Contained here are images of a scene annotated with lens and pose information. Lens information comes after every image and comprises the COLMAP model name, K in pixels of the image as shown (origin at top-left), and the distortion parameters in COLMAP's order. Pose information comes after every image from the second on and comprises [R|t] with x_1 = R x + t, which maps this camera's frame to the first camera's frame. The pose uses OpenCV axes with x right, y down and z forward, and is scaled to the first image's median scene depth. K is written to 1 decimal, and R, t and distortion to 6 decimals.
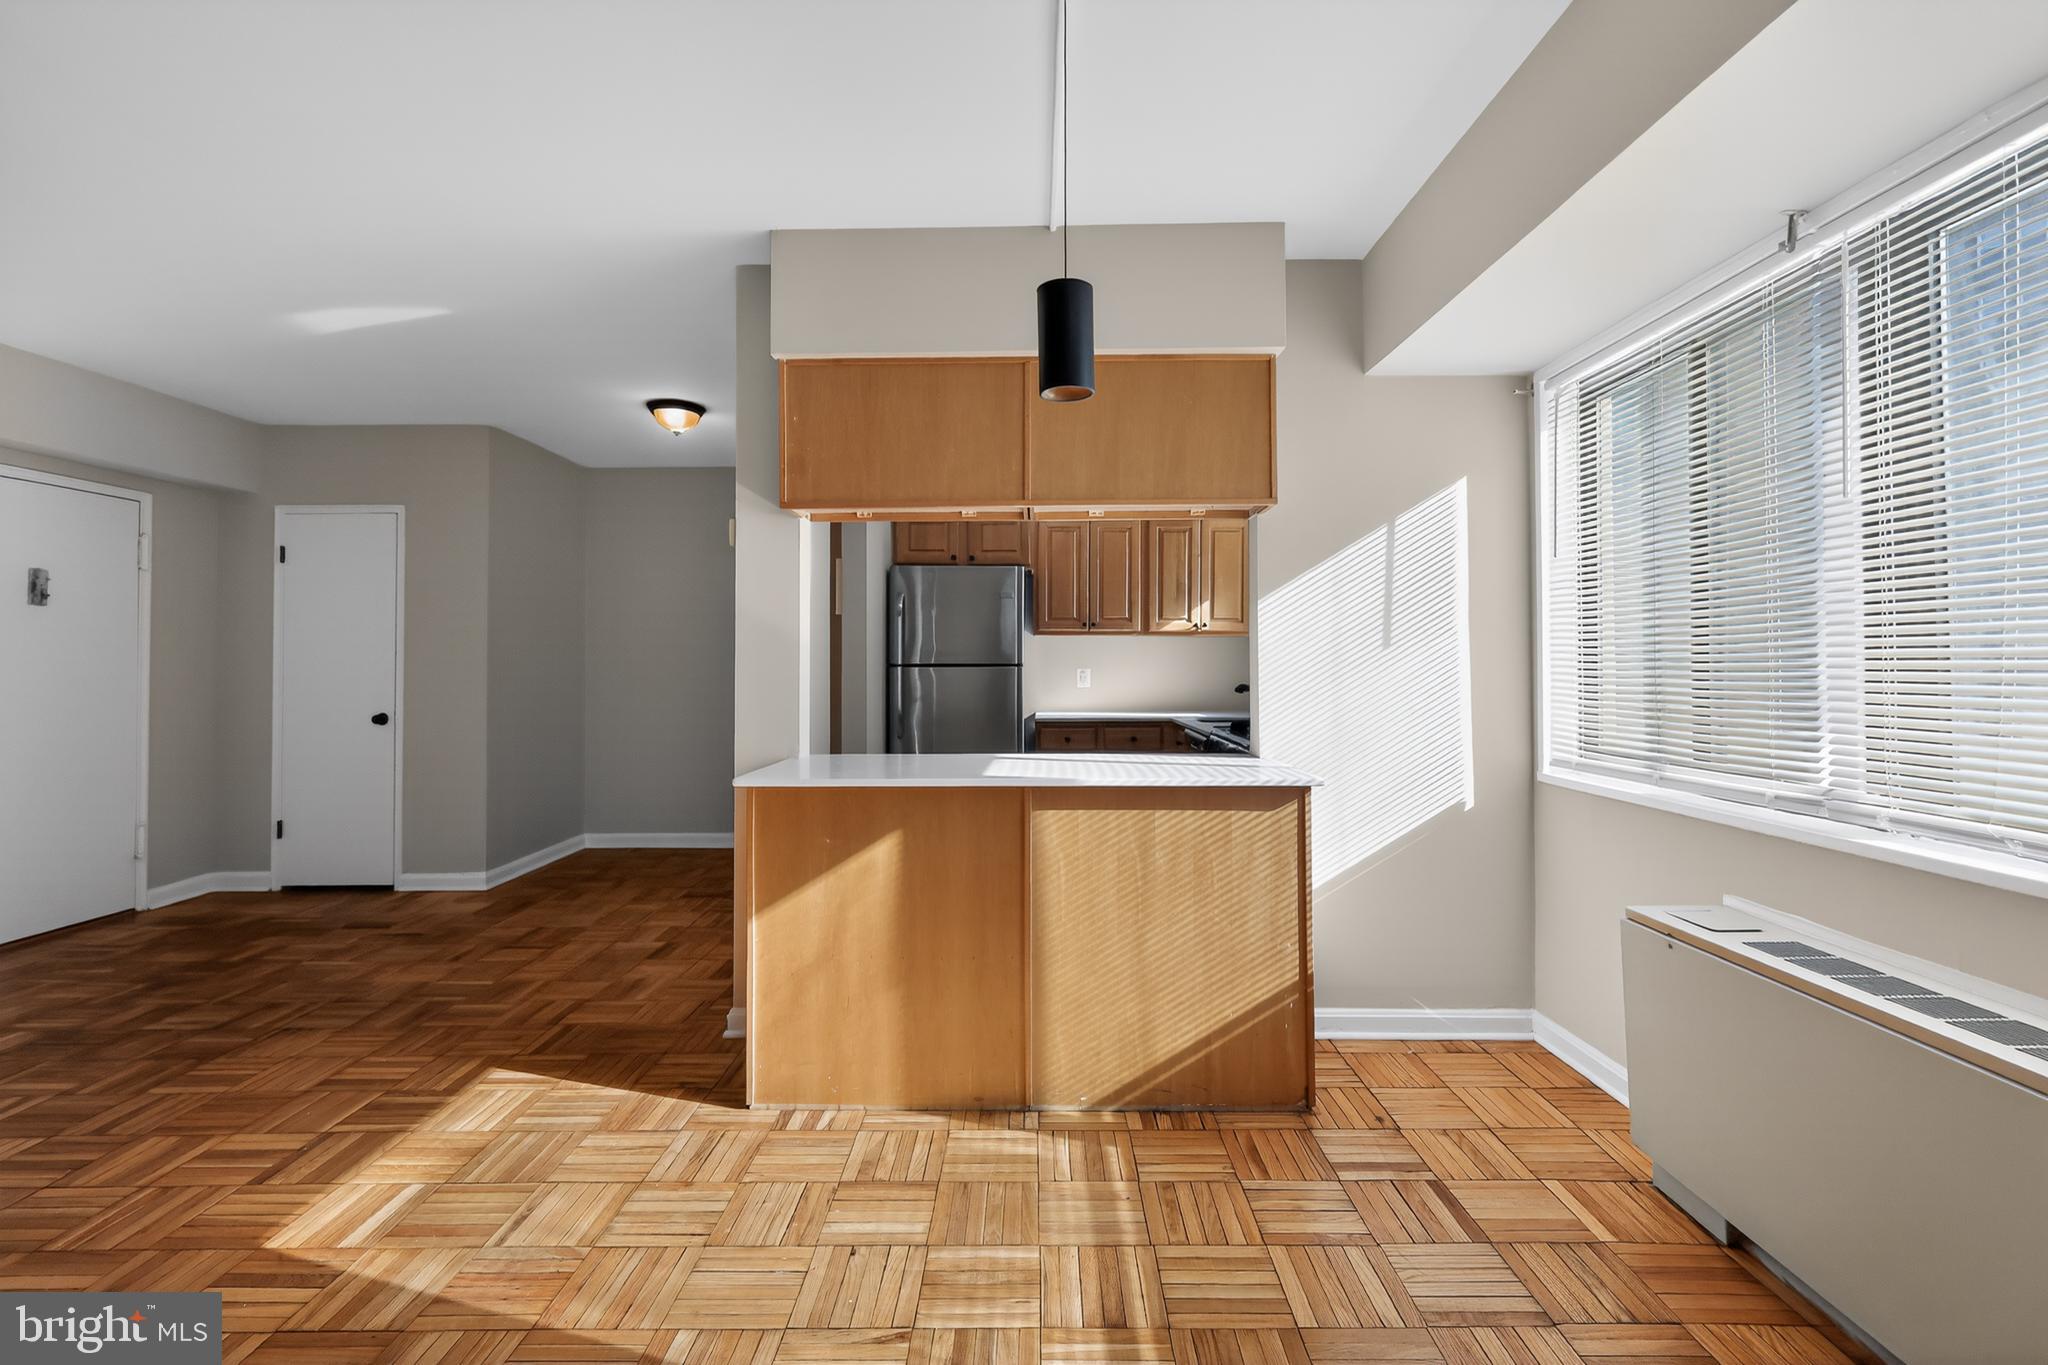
lens RADIAL K [[893.8, 0, 1028.0], [0, 893.8, 649.0], [0, 0, 1]] dist [0.004719, -0.000544]
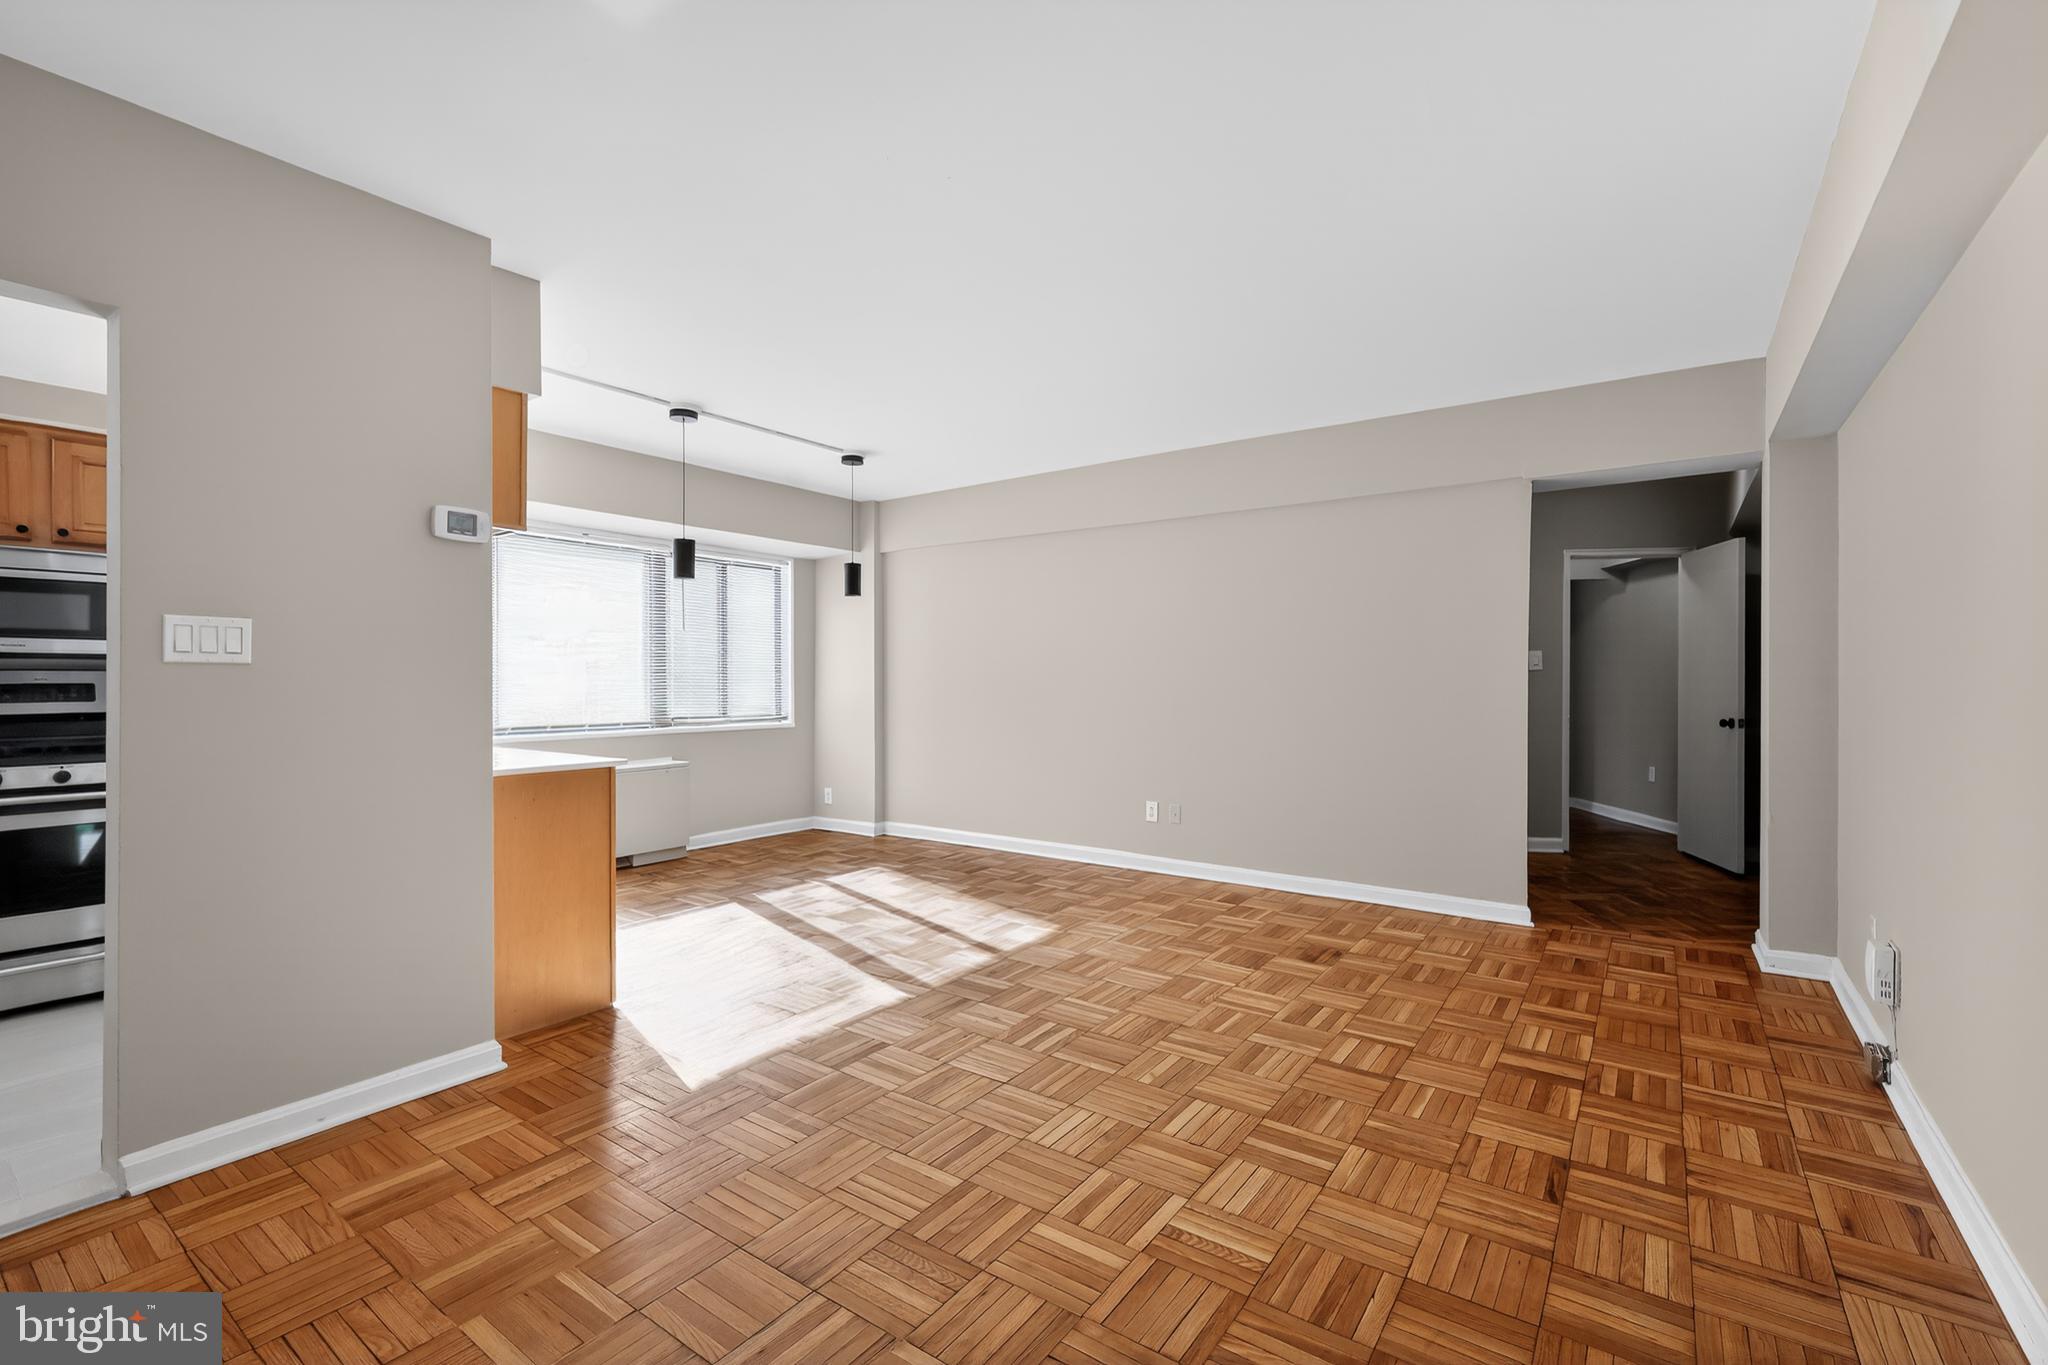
lens RADIAL K [[893.8, 0, 1025.6], [0, 893.8, 681.4], [0, 0, 1]] dist [0.004719, -0.000544]
pose [[-0.812250, 0.002745, 0.583303, -0.878947], [-0.007764, 0.999849, -0.015516, 0.022140], [-0.583257, -0.017131, -0.812107, 0.955161]]
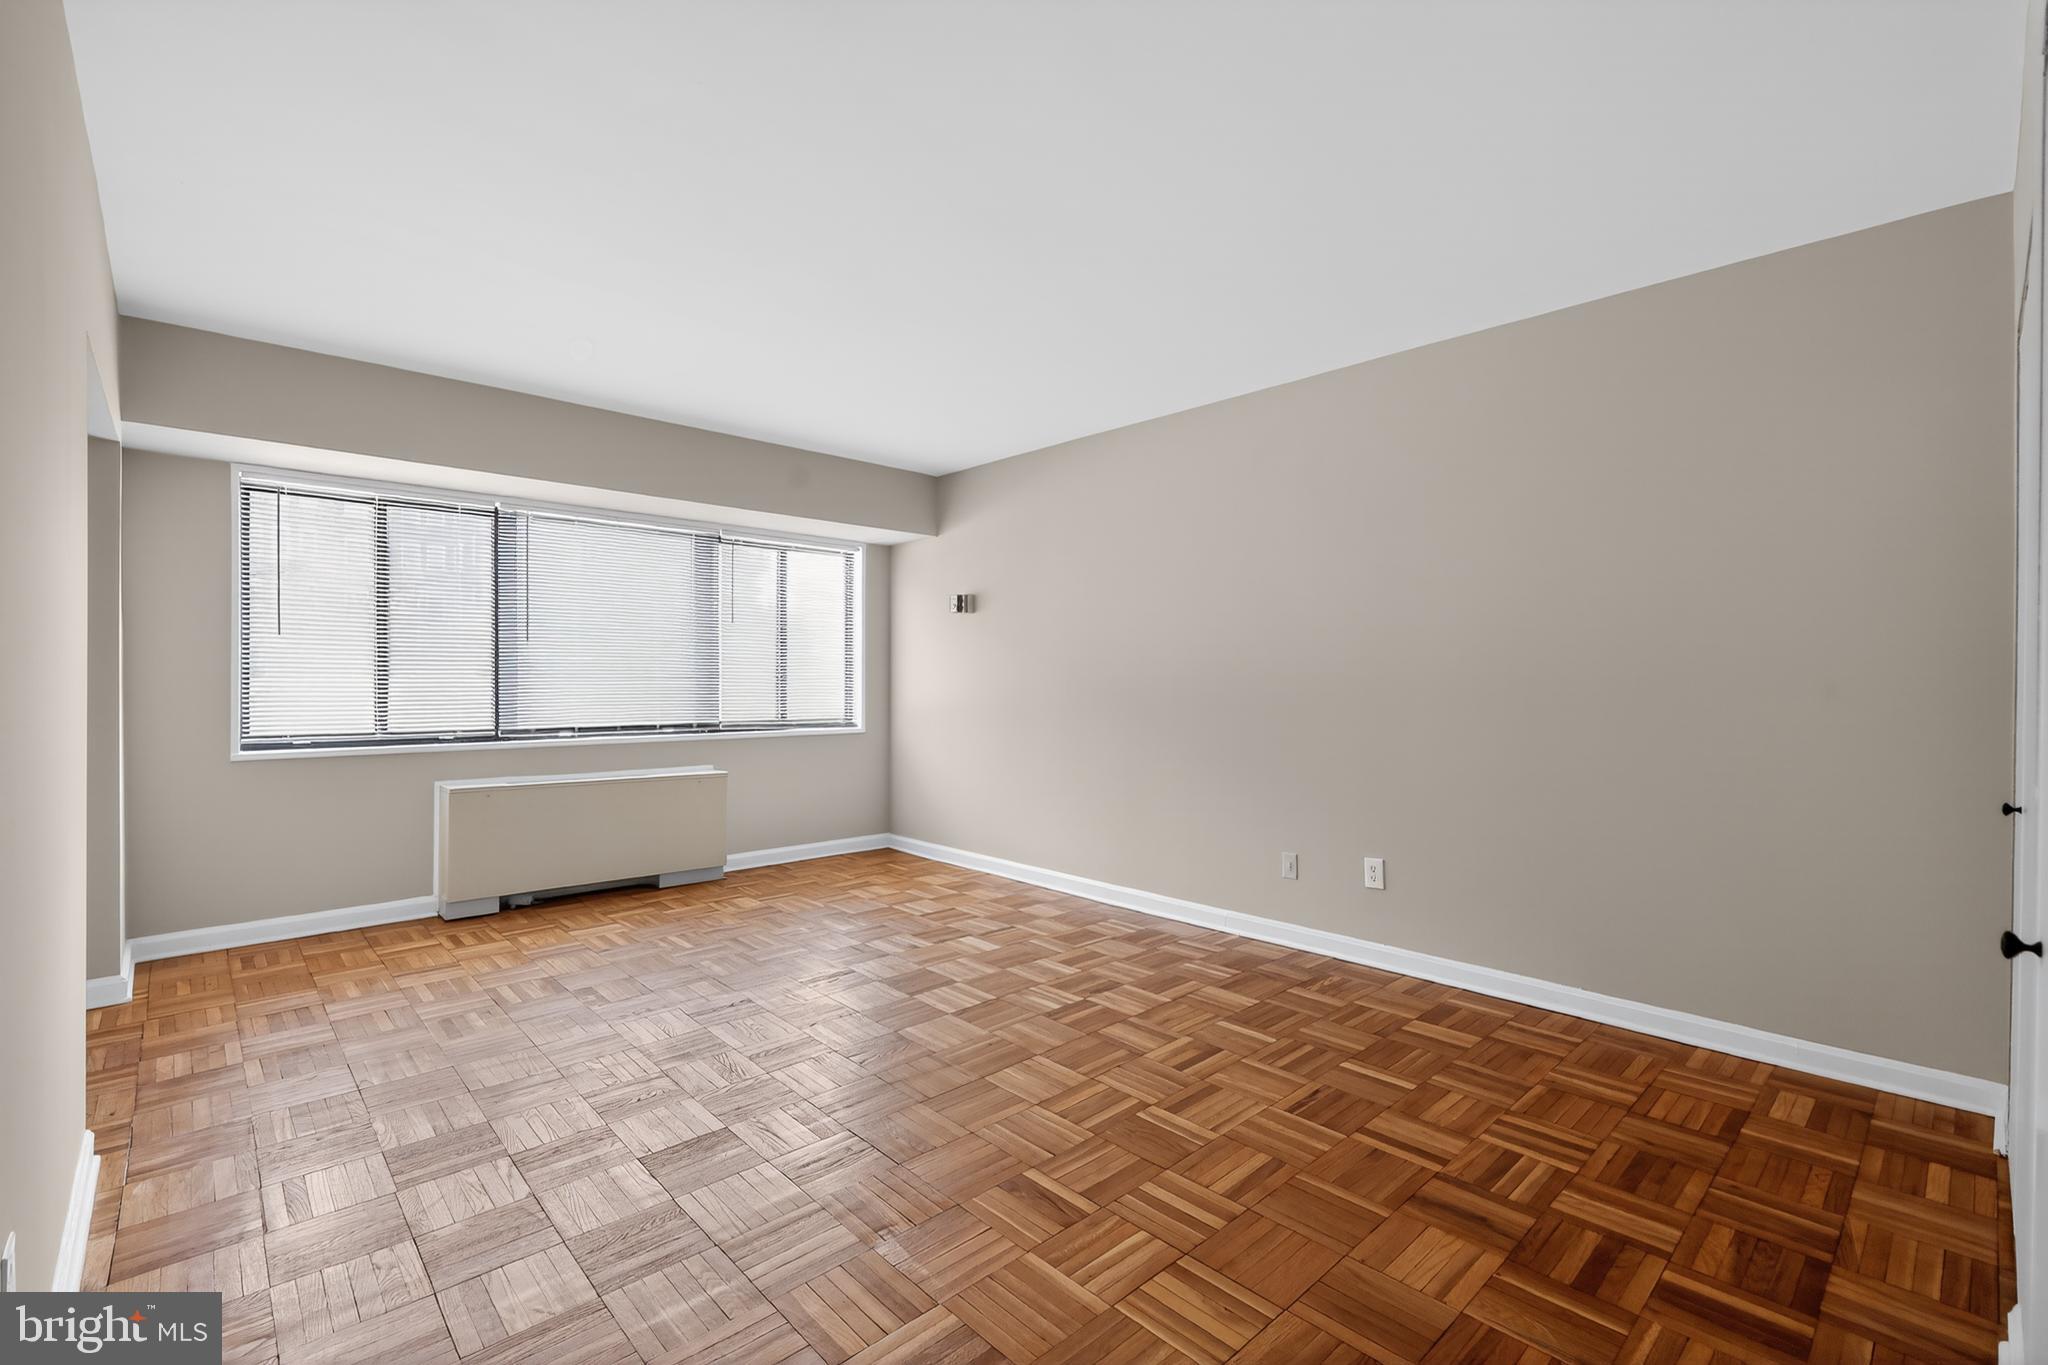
lens RADIAL K [[893.8, 0, 1037.1], [0, 893.8, 695.6], [0, 0, 1]] dist [0.004719, -0.000544]
pose [[-0.680889, -0.009273, 0.732328, -0.831409], [-0.018507, 0.999818, -0.004547, 0.023312], [-0.732152, -0.016649, -0.680937, 0.666684]]
